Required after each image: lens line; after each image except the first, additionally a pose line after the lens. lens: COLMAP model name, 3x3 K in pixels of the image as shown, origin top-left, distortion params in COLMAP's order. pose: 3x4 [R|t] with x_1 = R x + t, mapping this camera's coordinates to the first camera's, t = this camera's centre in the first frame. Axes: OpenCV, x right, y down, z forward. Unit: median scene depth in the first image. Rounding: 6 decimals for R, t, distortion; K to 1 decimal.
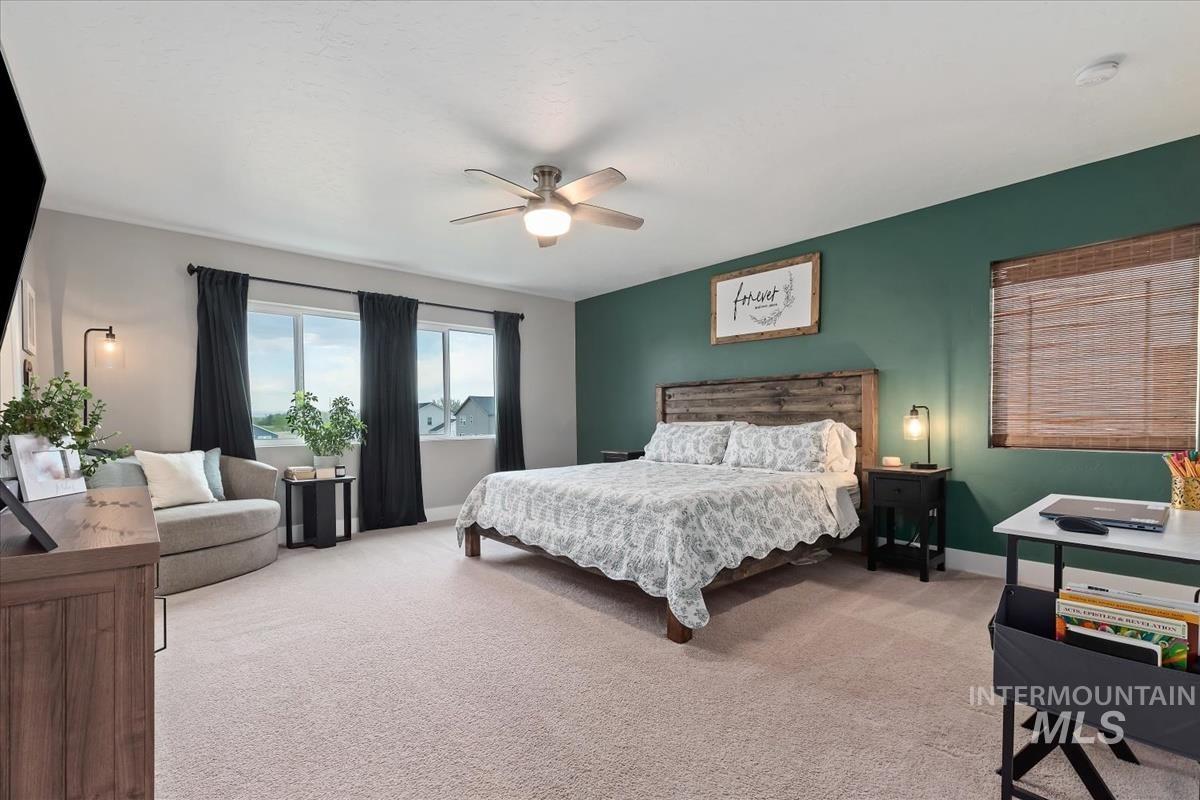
lens RADIAL K [[512.7, 0, 604.8], [0, 512.7, 414.2], [0, 0, 1]] dist [-0.001883, -0.000228]
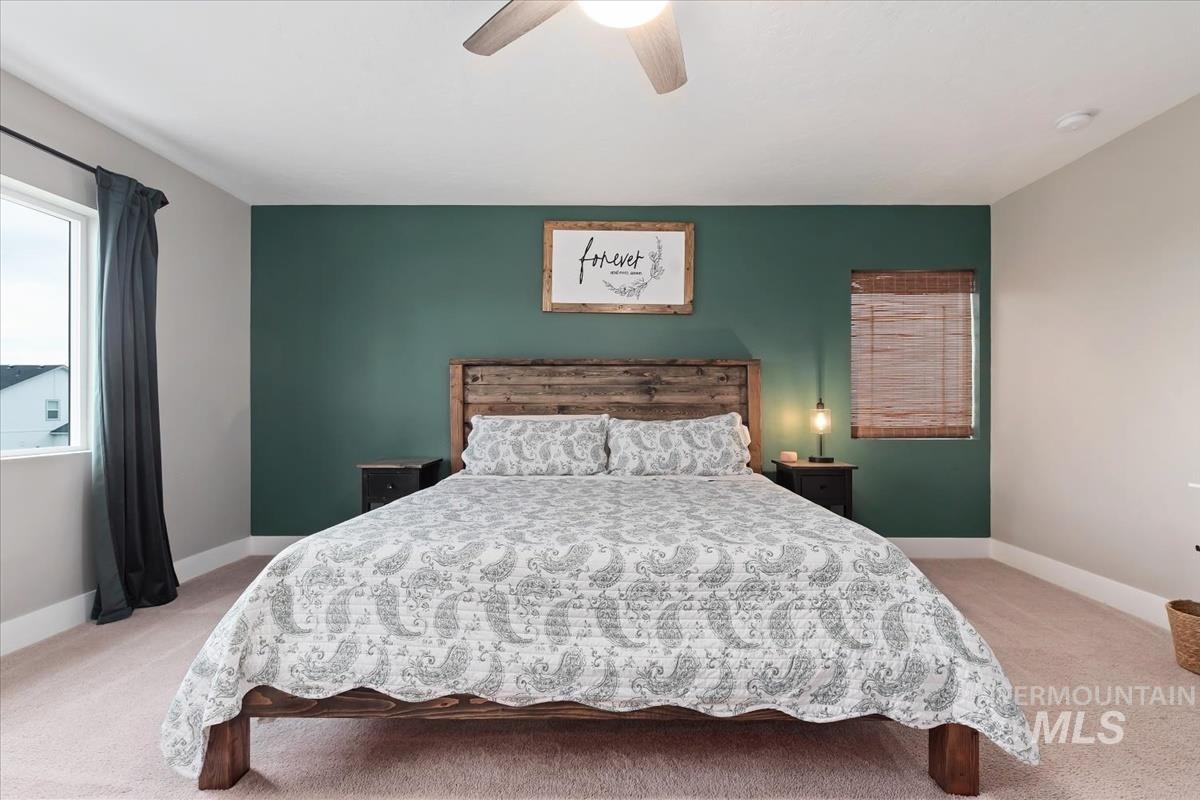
lens RADIAL K [[515.0, 0, 605.2], [0, 515.0, 399.1], [0, 0, 1]] dist [-0.000975, -0.000175]
pose [[0.678314, 0.020728, 0.734480, -0.323381], [-0.010673, 0.999775, -0.018358, 0.004840], [-0.734695, 0.004613, 0.678382, 0.501143]]
